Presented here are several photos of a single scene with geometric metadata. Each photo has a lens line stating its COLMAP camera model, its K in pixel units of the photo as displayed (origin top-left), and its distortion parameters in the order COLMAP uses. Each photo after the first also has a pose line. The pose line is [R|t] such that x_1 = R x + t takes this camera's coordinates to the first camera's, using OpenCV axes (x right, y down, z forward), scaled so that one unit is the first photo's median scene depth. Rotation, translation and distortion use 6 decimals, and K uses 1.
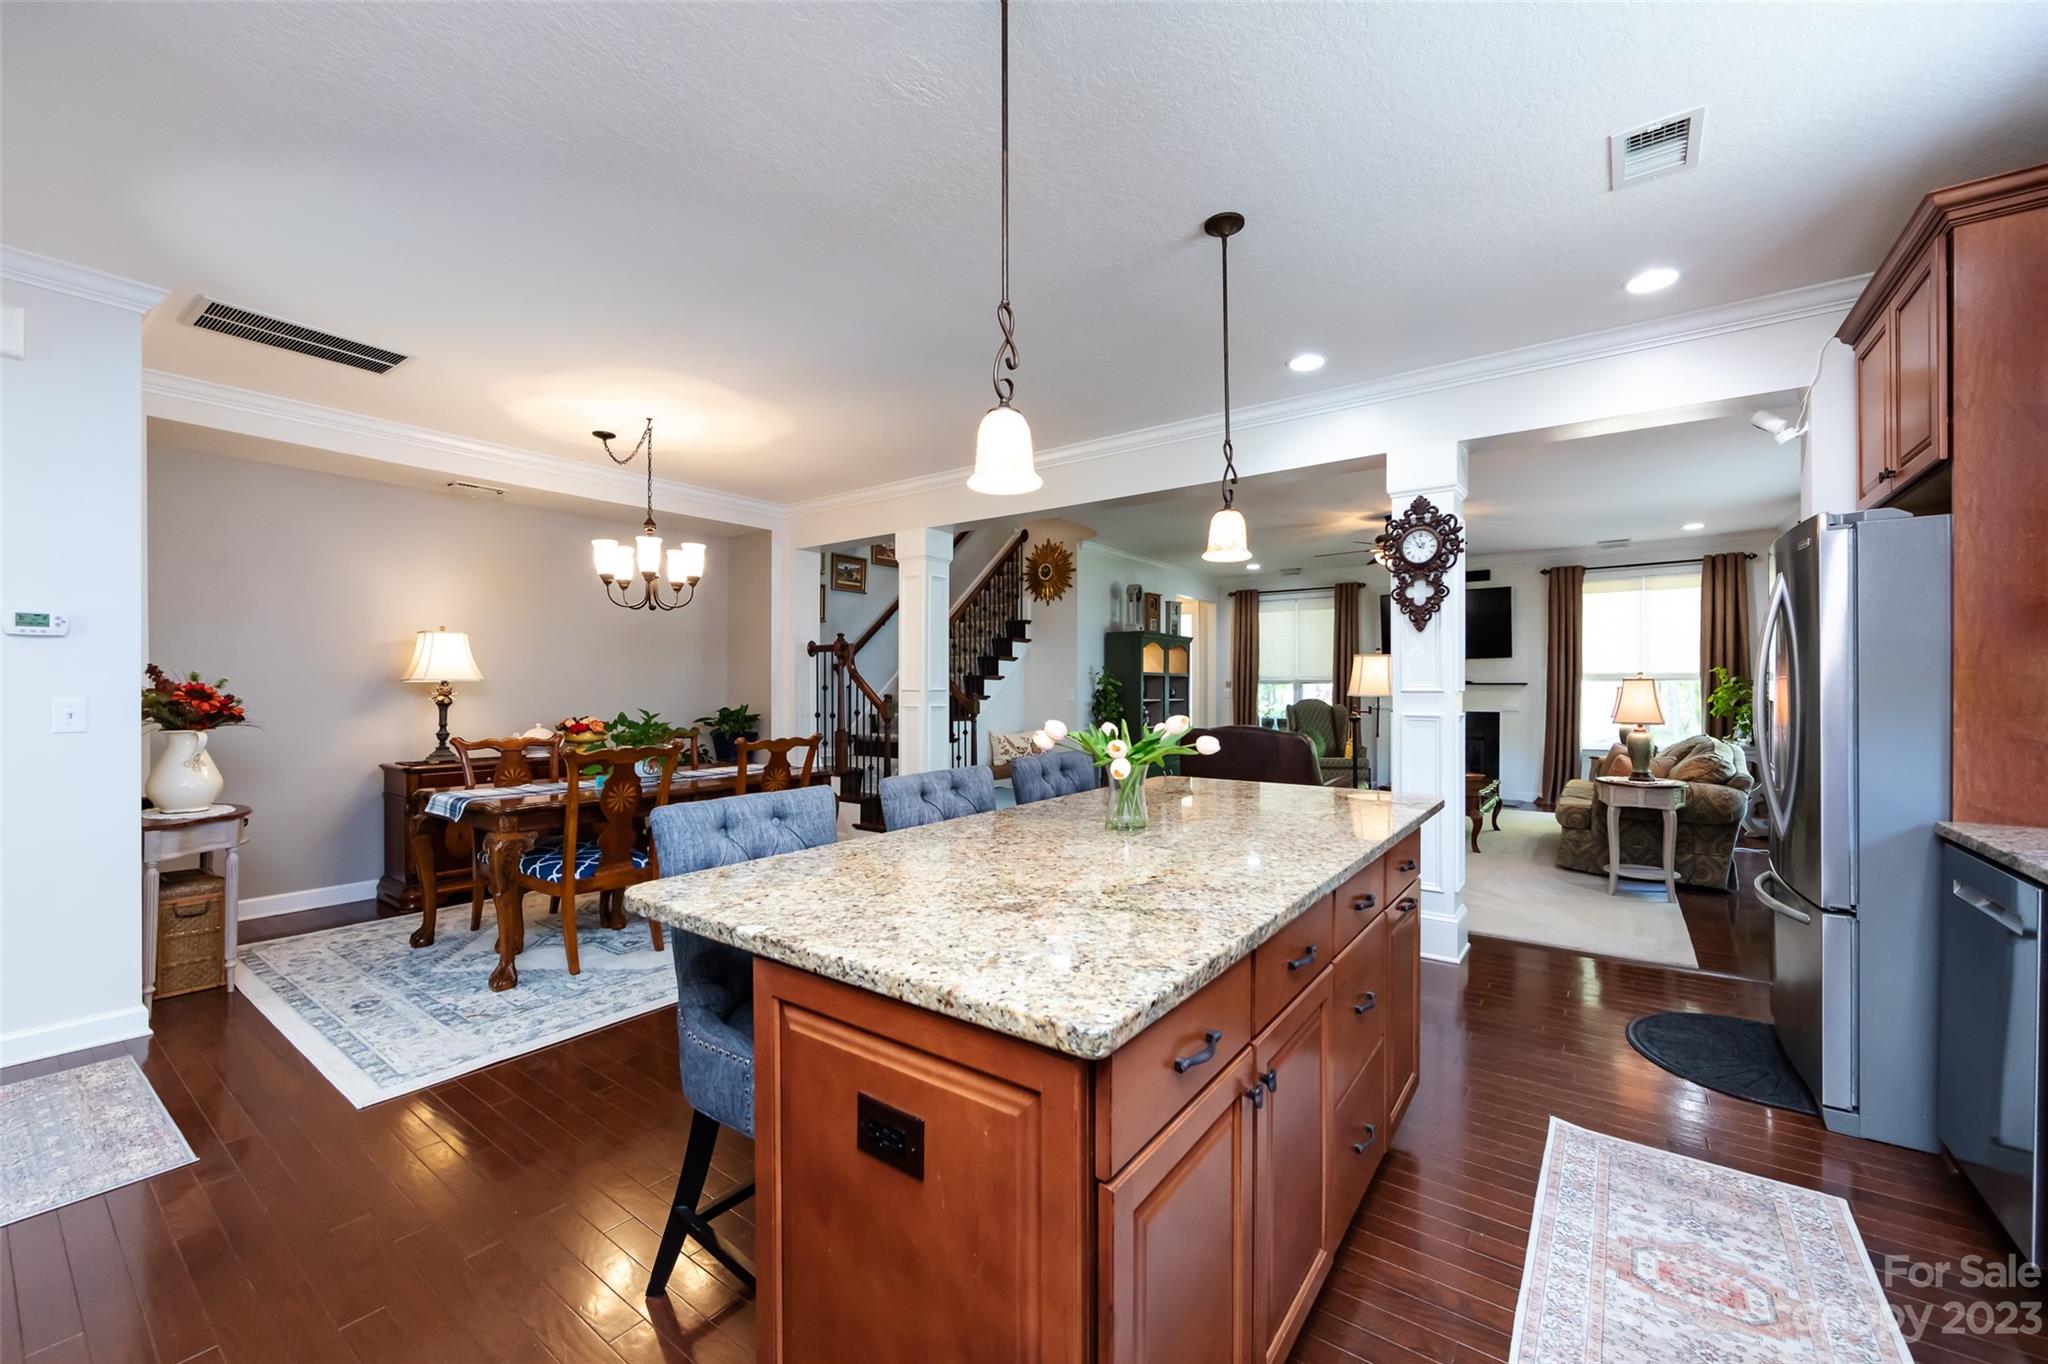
lens RADIAL K [[803.4, 0, 1020.2], [0, 803.4, 688.2], [0, 0, 1]] dist [-0.001686, -0.000218]
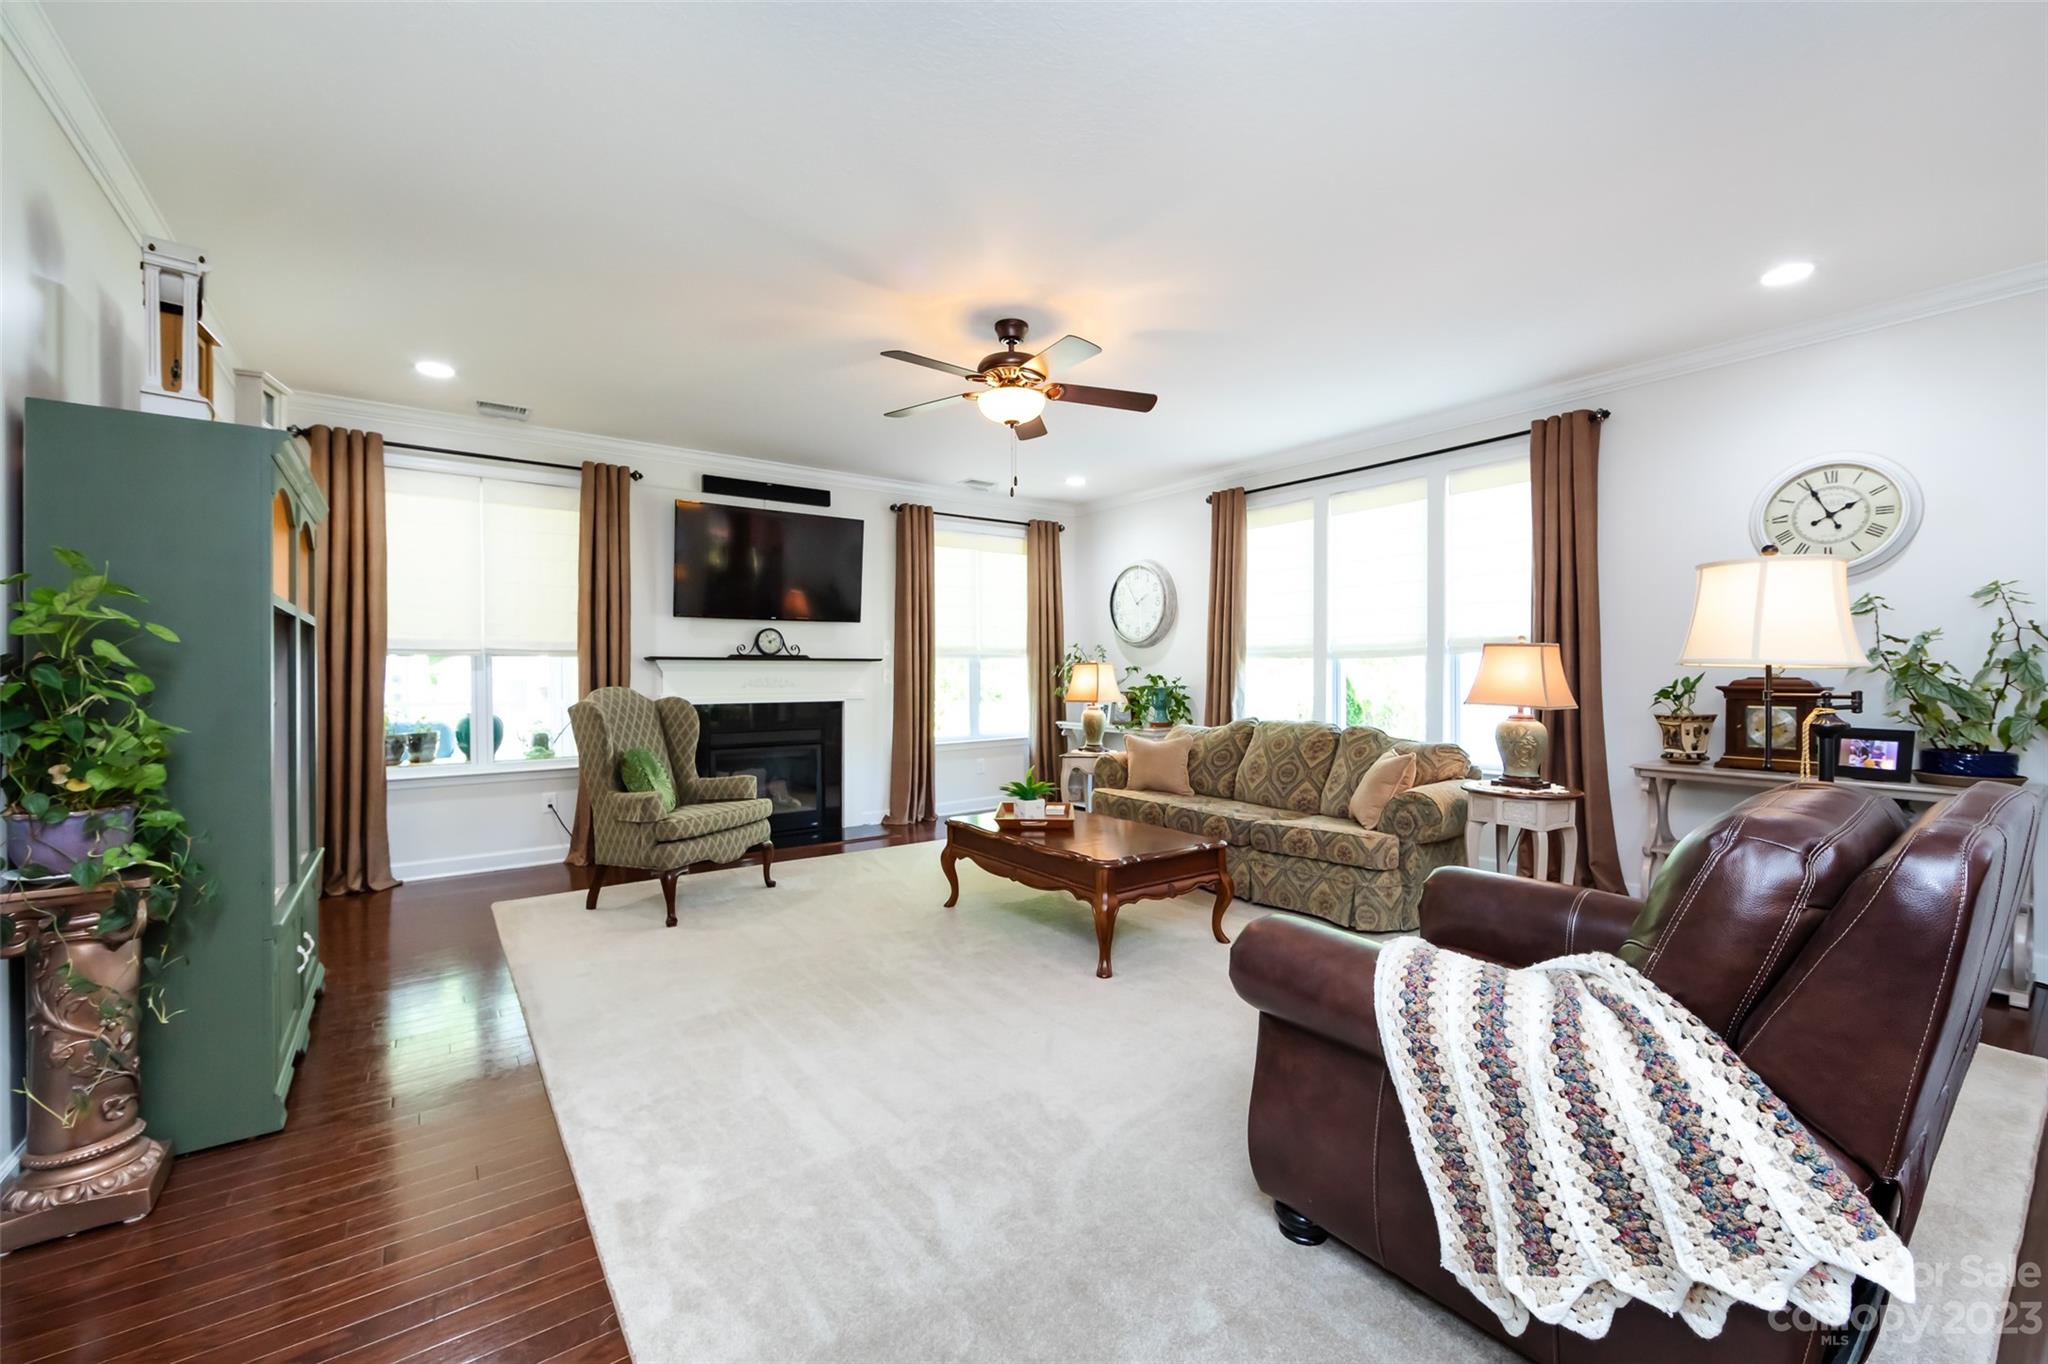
lens RADIAL K [[835.1, 0, 1020.8], [0, 835.1, 678.1], [0, 0, 1]] dist [-0.000279, -0.000117]
pose [[0.308086, -0.009190, 0.951314, -0.046514], [0.002986, 0.999958, 0.008693, 0.005270], [-0.951354, 0.000162, 0.308101, 0.741240]]
